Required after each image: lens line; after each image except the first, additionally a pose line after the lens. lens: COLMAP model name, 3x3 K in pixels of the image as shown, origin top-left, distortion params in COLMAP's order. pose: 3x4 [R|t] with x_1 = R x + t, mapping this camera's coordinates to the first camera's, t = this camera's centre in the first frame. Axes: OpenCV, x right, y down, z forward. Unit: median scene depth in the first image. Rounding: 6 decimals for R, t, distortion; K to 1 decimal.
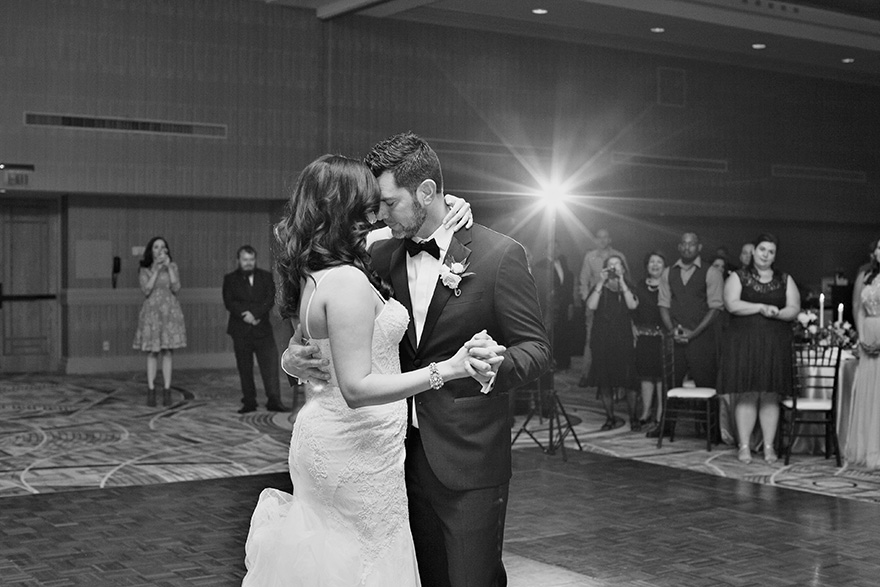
lens RADIAL K [[1272.2, 0, 440.0], [0, 1272.2, 293.5], [0, 0, 1]] dist [-0.203186, 0.486066]
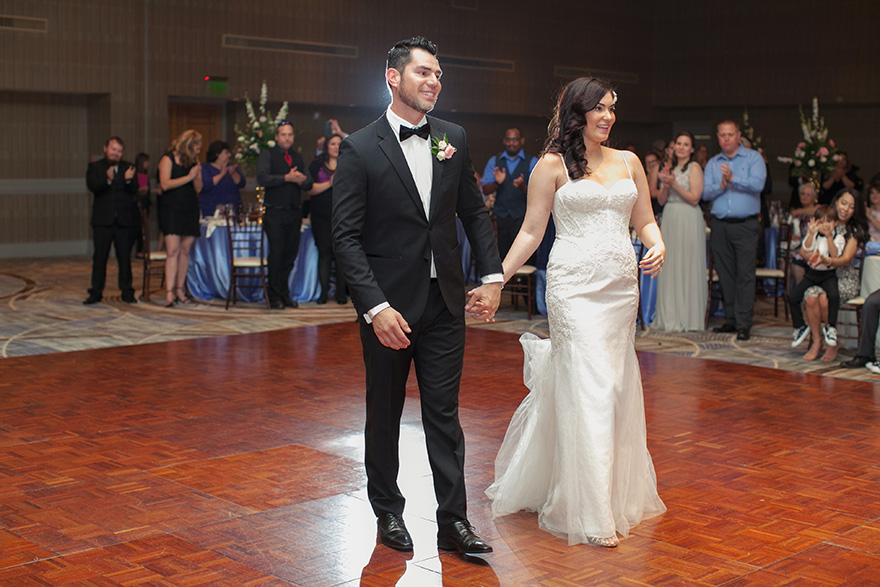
lens RADIAL K [[1272.2, 0, 440.0], [0, 1272.2, 293.5], [0, 0, 1]] dist [-0.203186, 0.486066]
pose [[0.982075, -0.011928, 0.188113, -0.083503], [-0.003634, 0.996612, 0.082166, 0.006225], [-0.188456, -0.081376, 0.978704, -0.113938]]
